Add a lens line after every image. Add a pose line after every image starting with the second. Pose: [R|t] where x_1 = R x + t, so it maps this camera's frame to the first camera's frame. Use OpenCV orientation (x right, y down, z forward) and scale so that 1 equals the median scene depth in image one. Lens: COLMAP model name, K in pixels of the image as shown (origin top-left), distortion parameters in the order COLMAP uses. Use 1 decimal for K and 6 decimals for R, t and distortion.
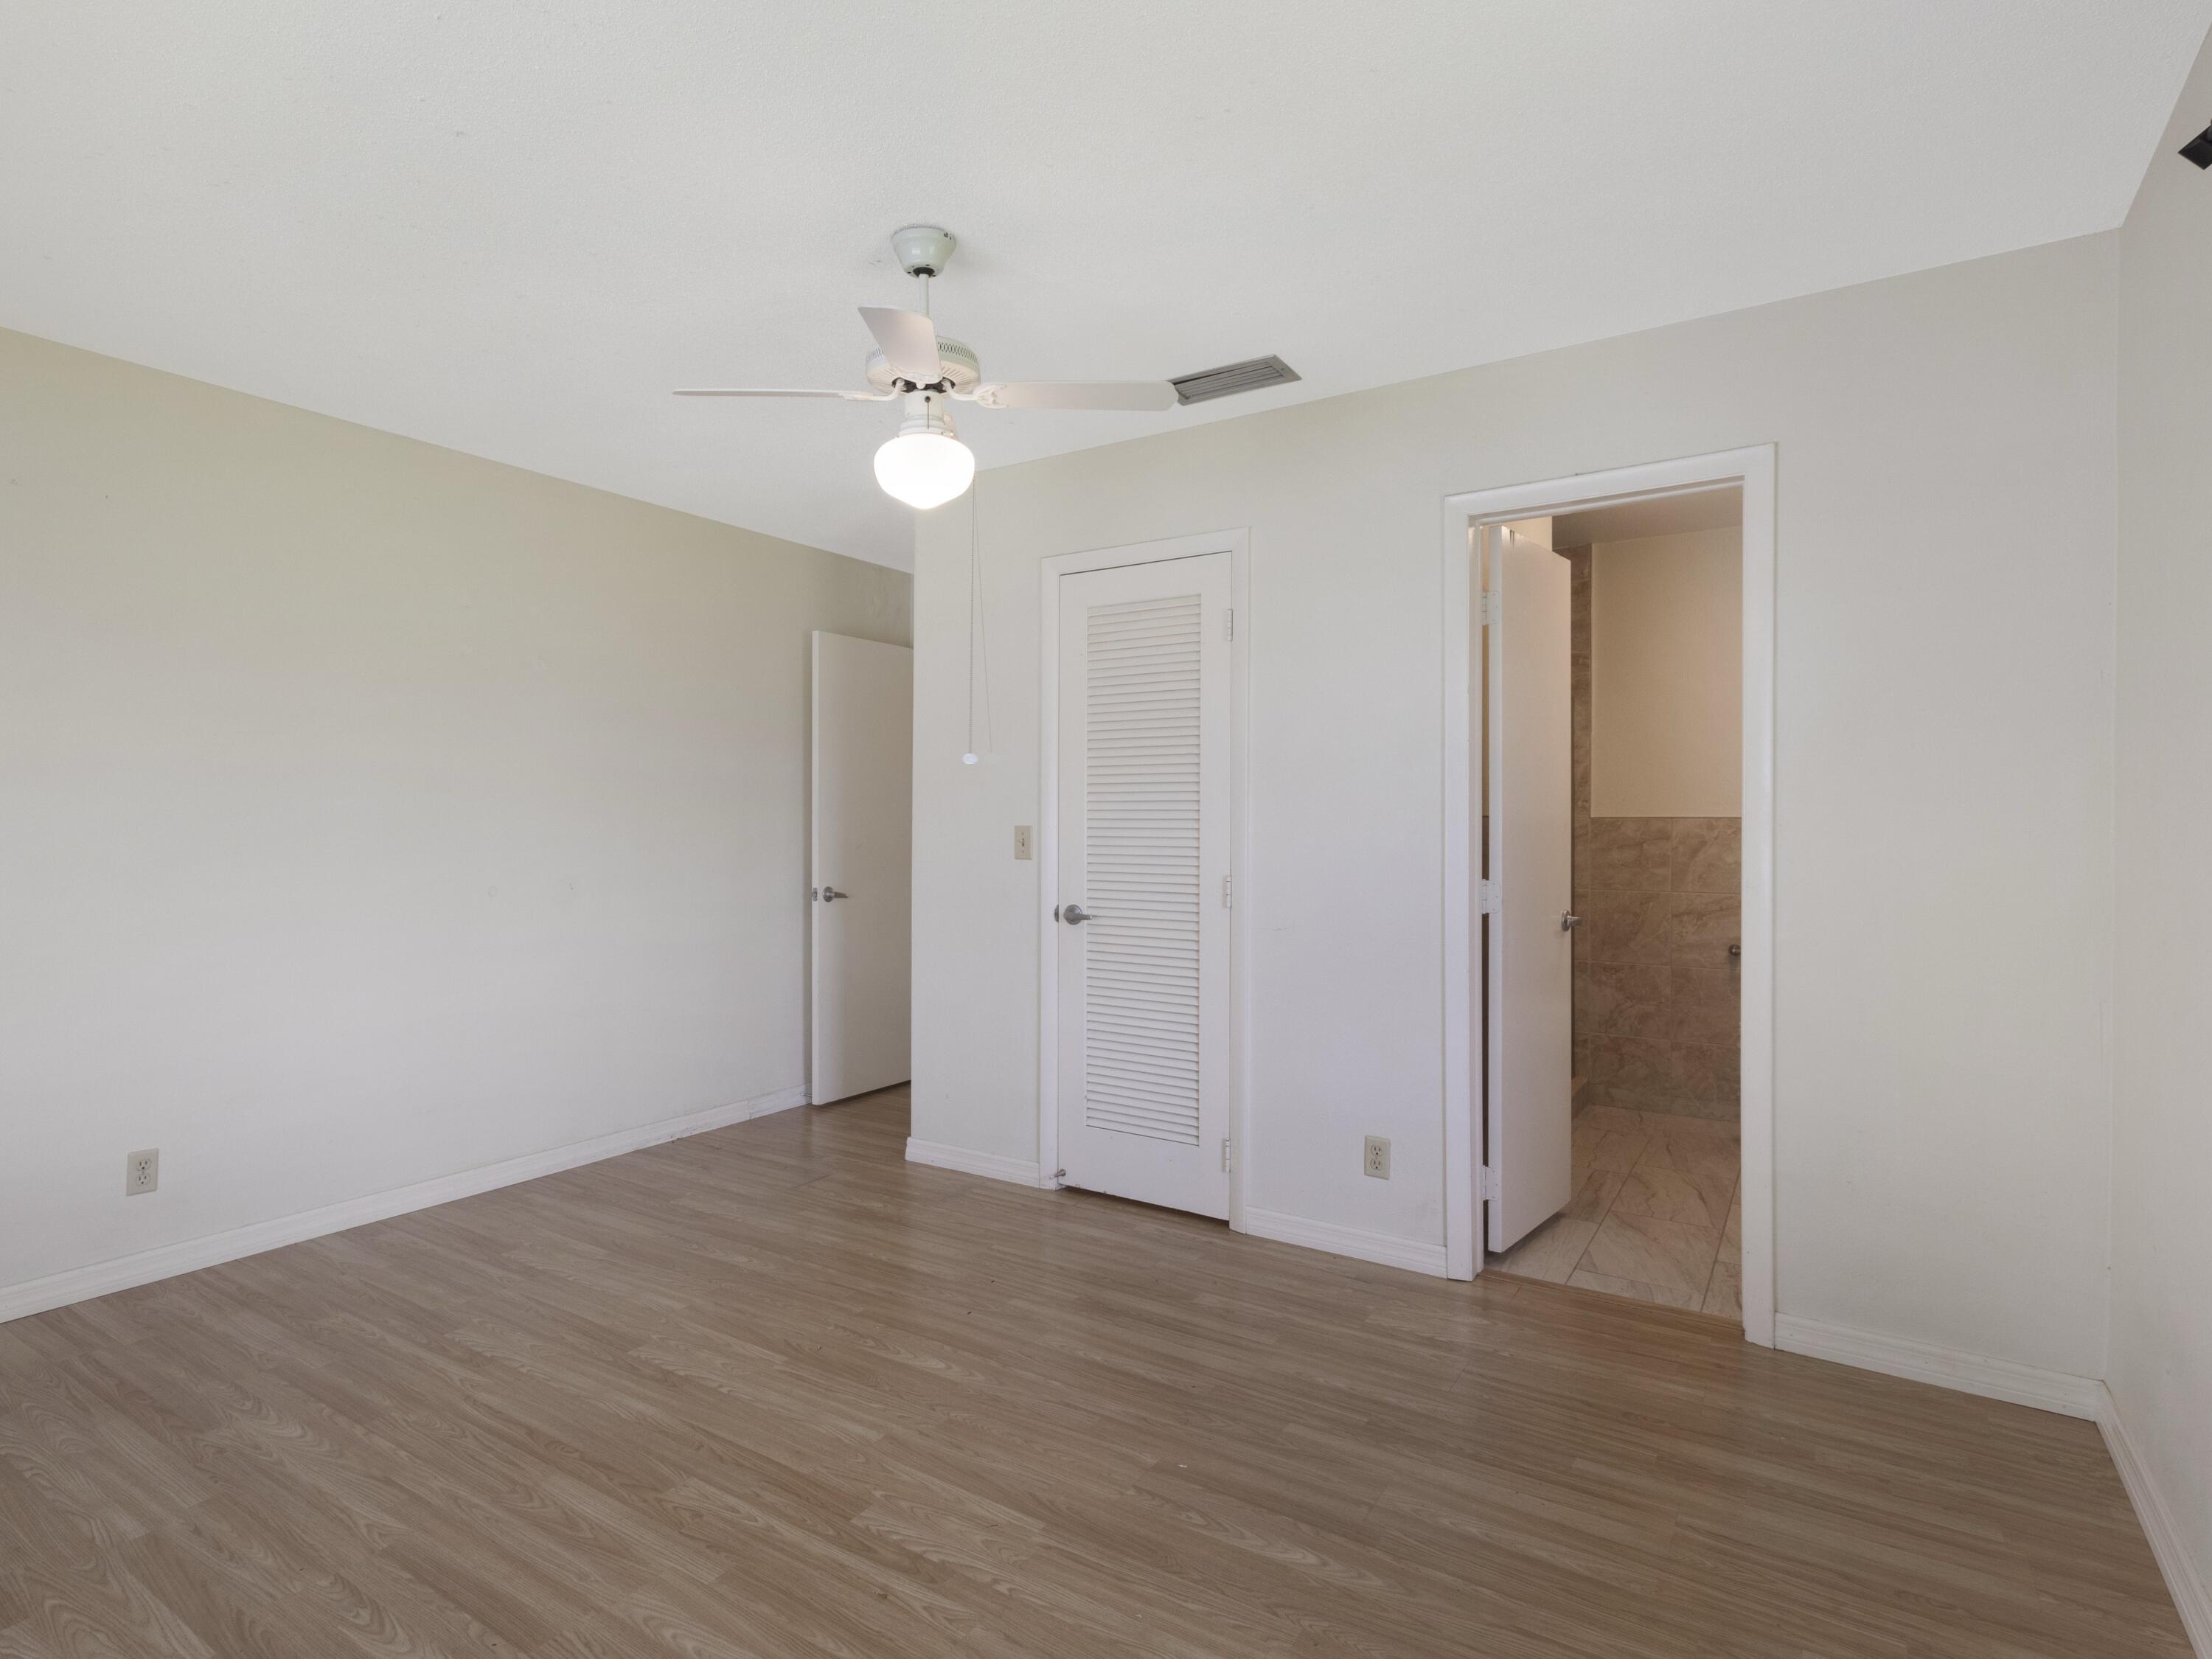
lens RADIAL K [[1155.6, 0, 1106.0], [0, 1155.6, 829.5], [0, 0, 1]] dist [0.001143, 0.001472]
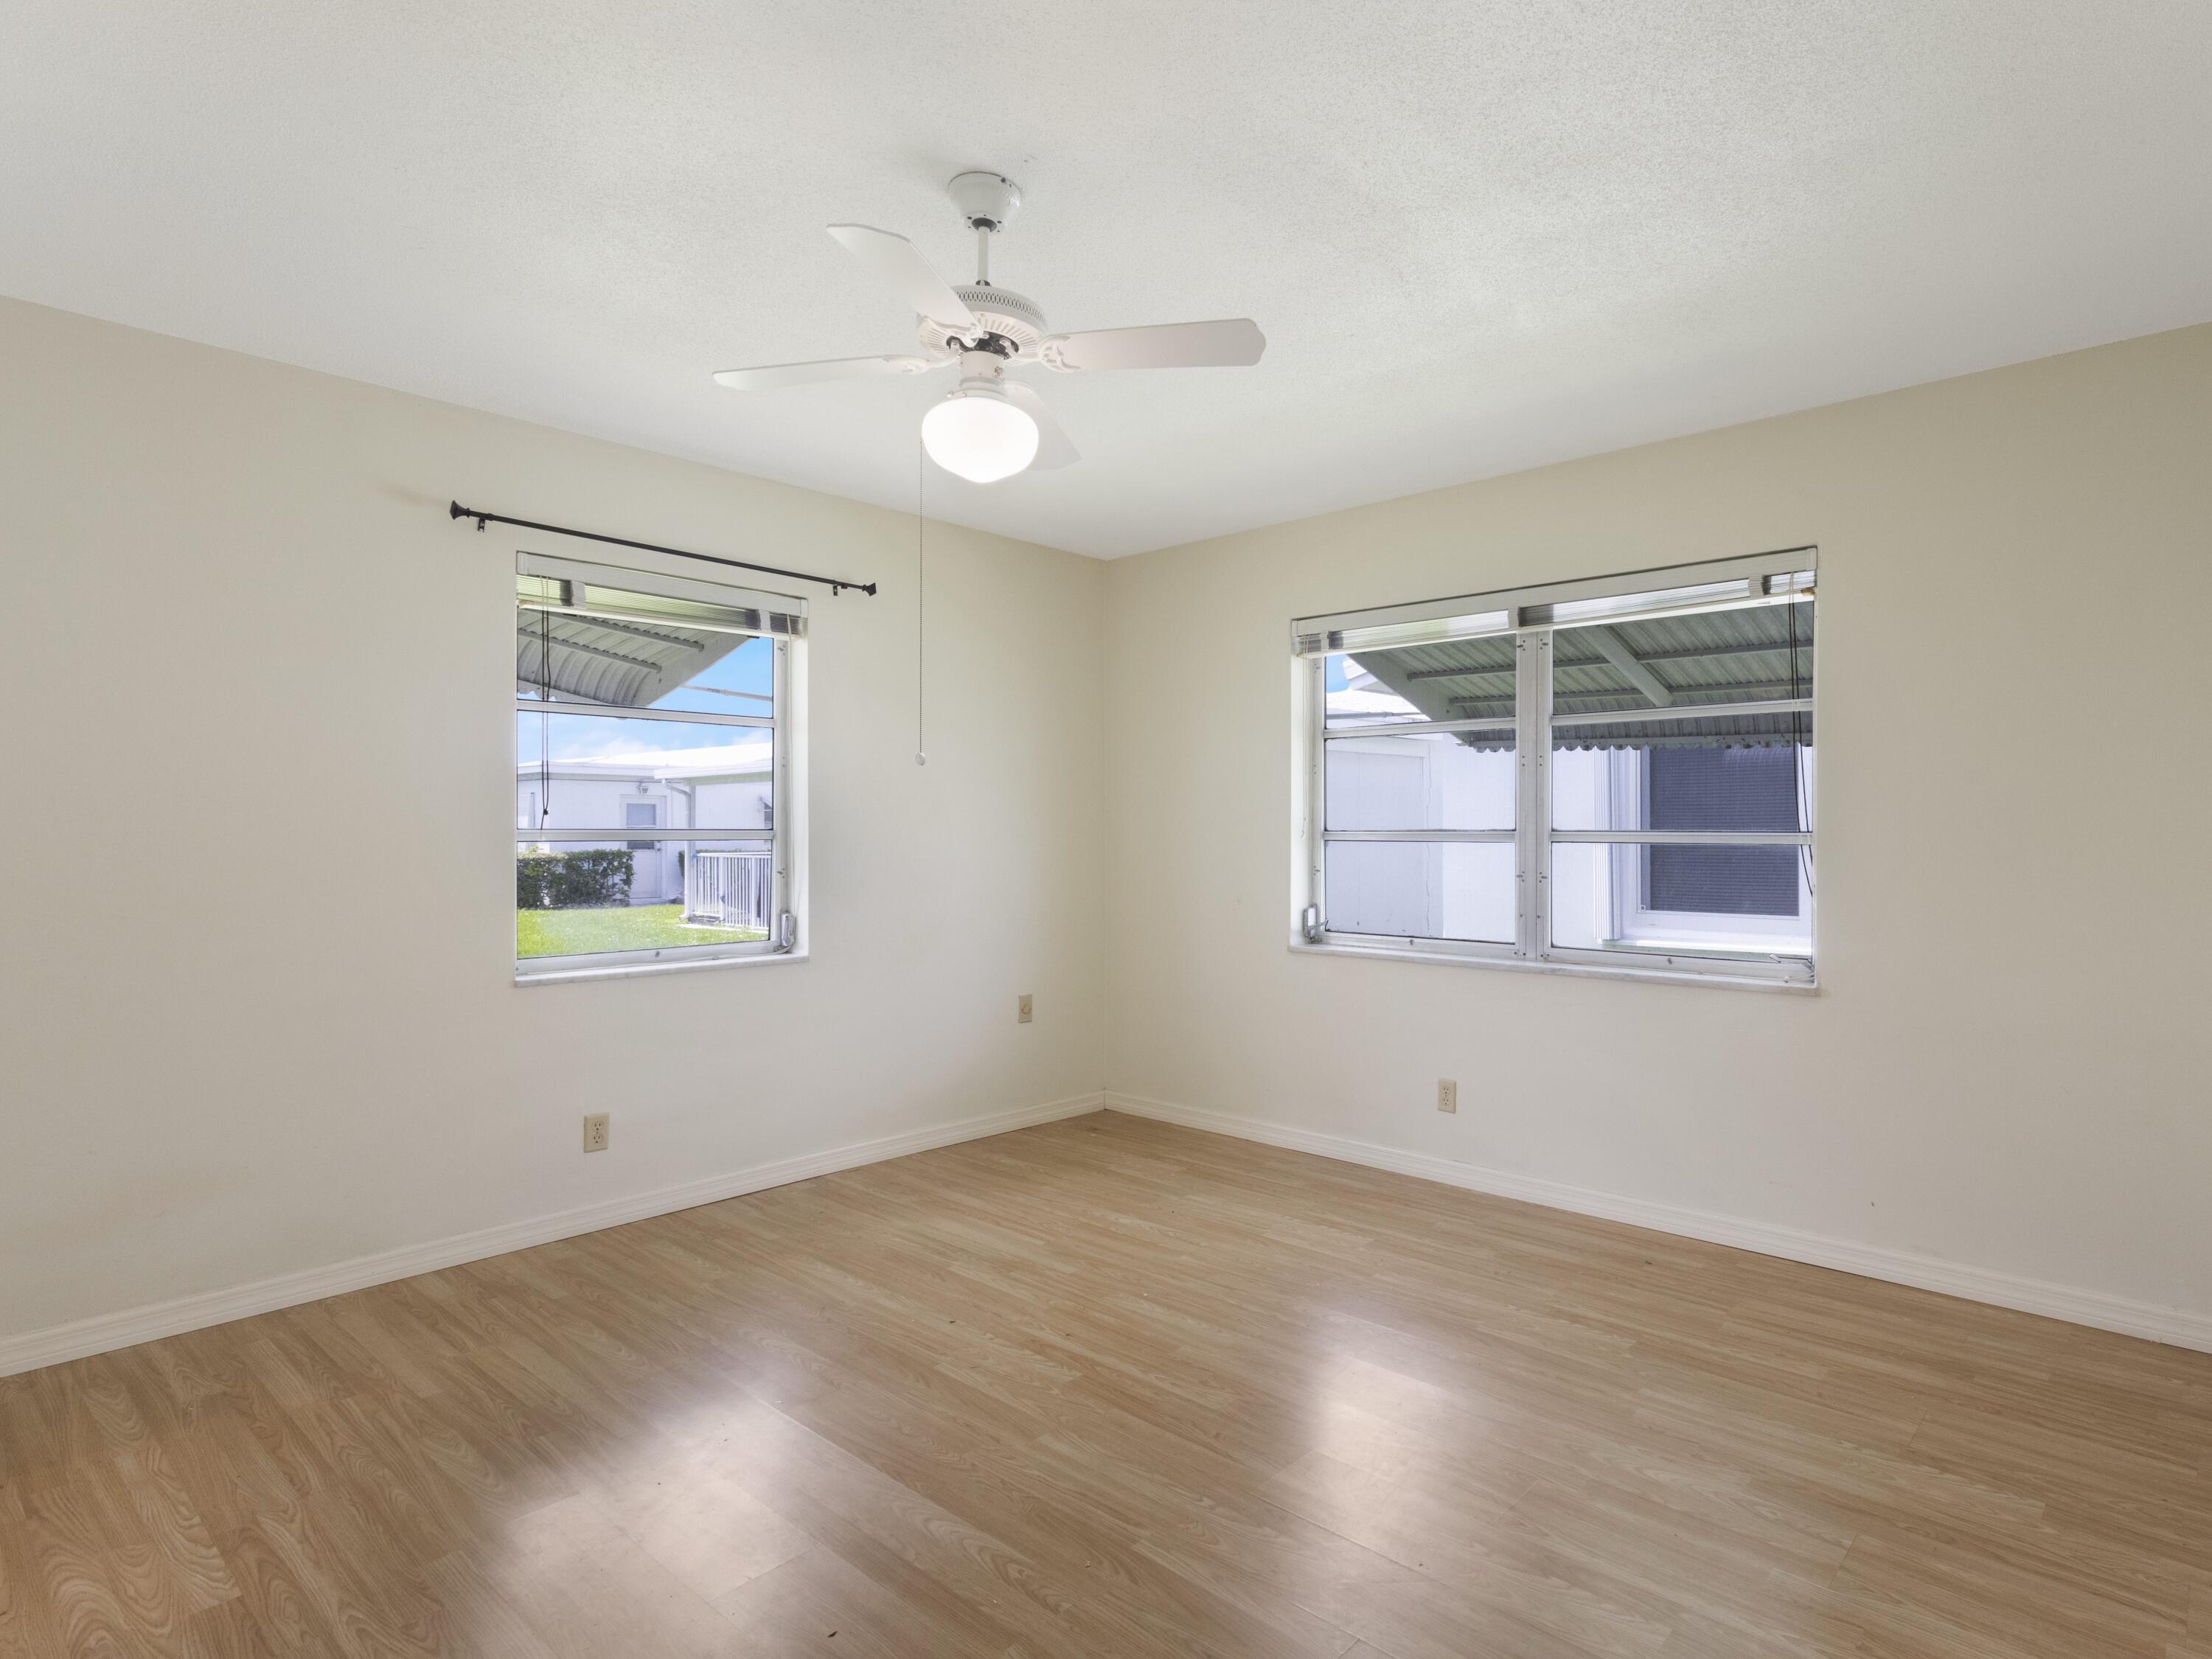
lens RADIAL K [[1155.6, 0, 1106.0], [0, 1155.6, 829.5], [0, 0, 1]] dist [0.001143, 0.001472]
pose [[-0.958570, -0.002795, 0.284844, -0.546315], [-0.002059, 0.999994, 0.002883, 0.011898], [-0.284851, 0.002178, -0.958569, 1.995734]]
